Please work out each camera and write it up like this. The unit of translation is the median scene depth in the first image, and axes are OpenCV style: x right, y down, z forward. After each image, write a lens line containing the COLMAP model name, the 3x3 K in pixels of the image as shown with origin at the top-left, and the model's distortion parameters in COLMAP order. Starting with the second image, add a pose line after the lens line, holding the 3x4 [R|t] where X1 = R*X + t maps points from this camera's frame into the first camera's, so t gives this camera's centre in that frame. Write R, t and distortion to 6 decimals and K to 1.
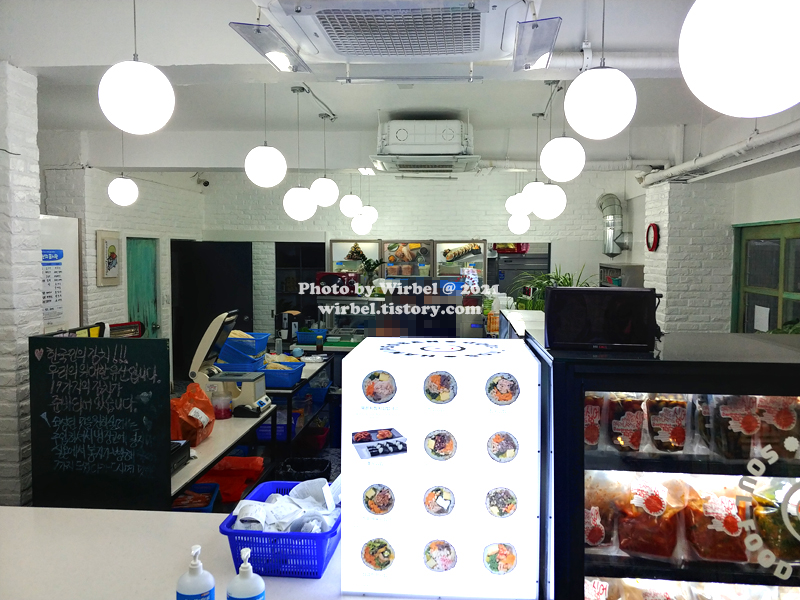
lens RADIAL K [[707.3, 0, 395.6], [0, 707.3, 300.8], [0, 0, 1]] dist [0.033347, -0.058489]
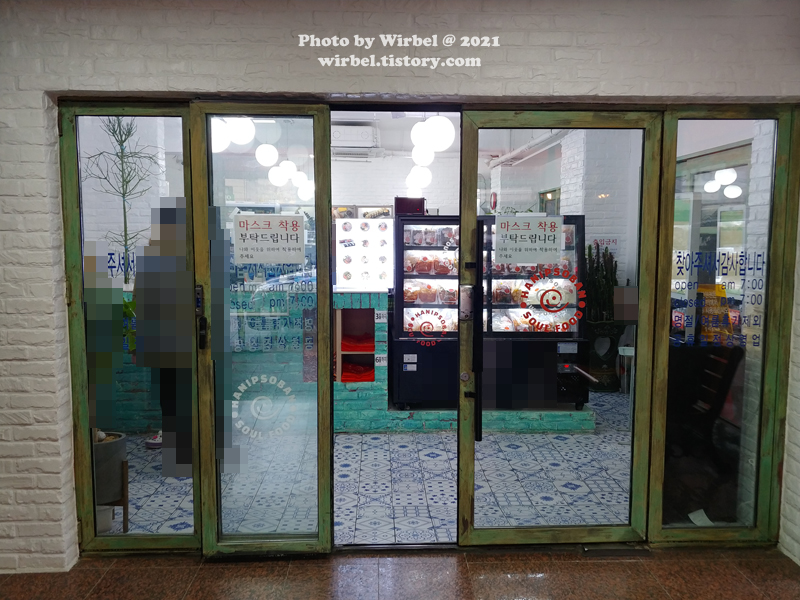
lens RADIAL K [[707.3, 0, 404.3], [0, 707.3, 303.4], [0, 0, 1]] dist [0.033347, -0.058489]
pose [[0.991894, -0.019070, 0.125627, -0.186996], [0.015060, 0.999349, 0.032797, 0.386527], [-0.126170, -0.030639, 0.991535, -2.475961]]
